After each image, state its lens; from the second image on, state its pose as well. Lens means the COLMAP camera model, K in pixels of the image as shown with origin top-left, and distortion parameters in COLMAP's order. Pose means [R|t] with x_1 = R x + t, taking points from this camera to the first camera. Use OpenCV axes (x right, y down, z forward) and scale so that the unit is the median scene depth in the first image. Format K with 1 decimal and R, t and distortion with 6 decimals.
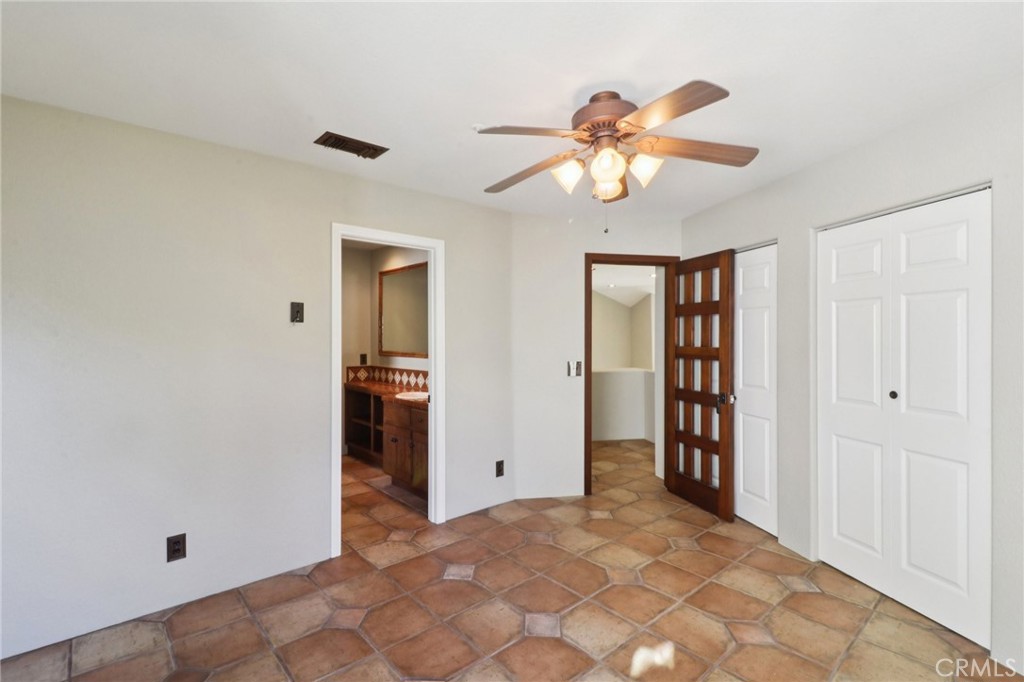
lens RADIAL K [[468.5, 0, 503.4], [0, 468.5, 338.2], [0, 0, 1]] dist [-0.016837, -0.001182]
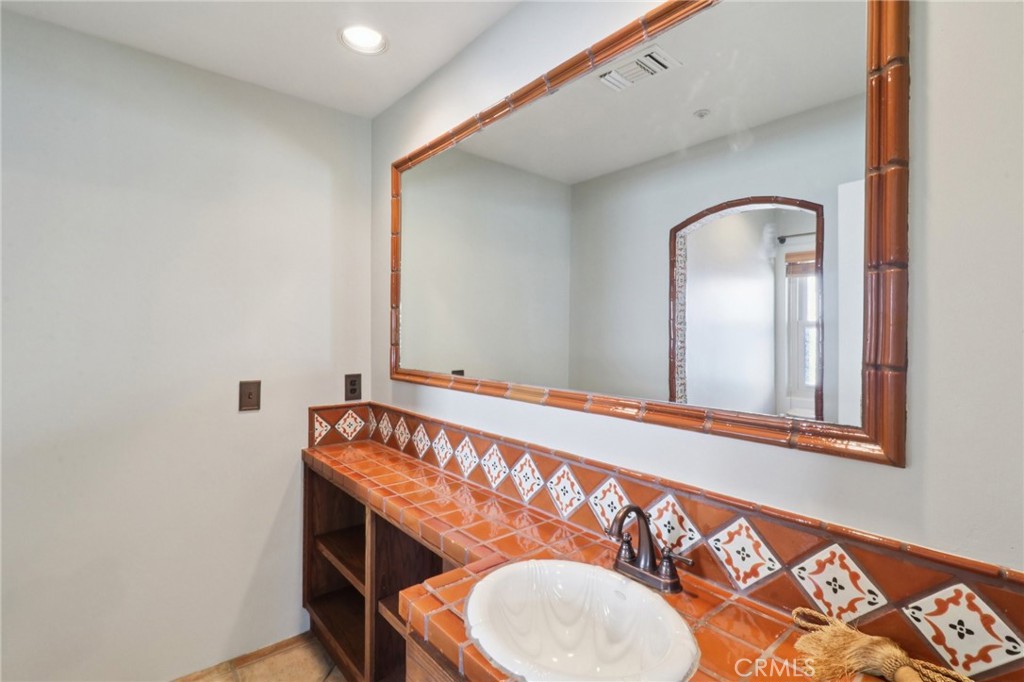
lens RADIAL K [[468.5, 0, 513.6], [0, 468.5, 339.6], [0, 0, 1]] dist [-0.016837, -0.001182]
pose [[0.999921, 0.008114, -0.009579, -0.159272], [-0.008047, 0.999943, 0.007029, -0.000153], [0.009636, -0.006952, 0.999929, 0.607044]]
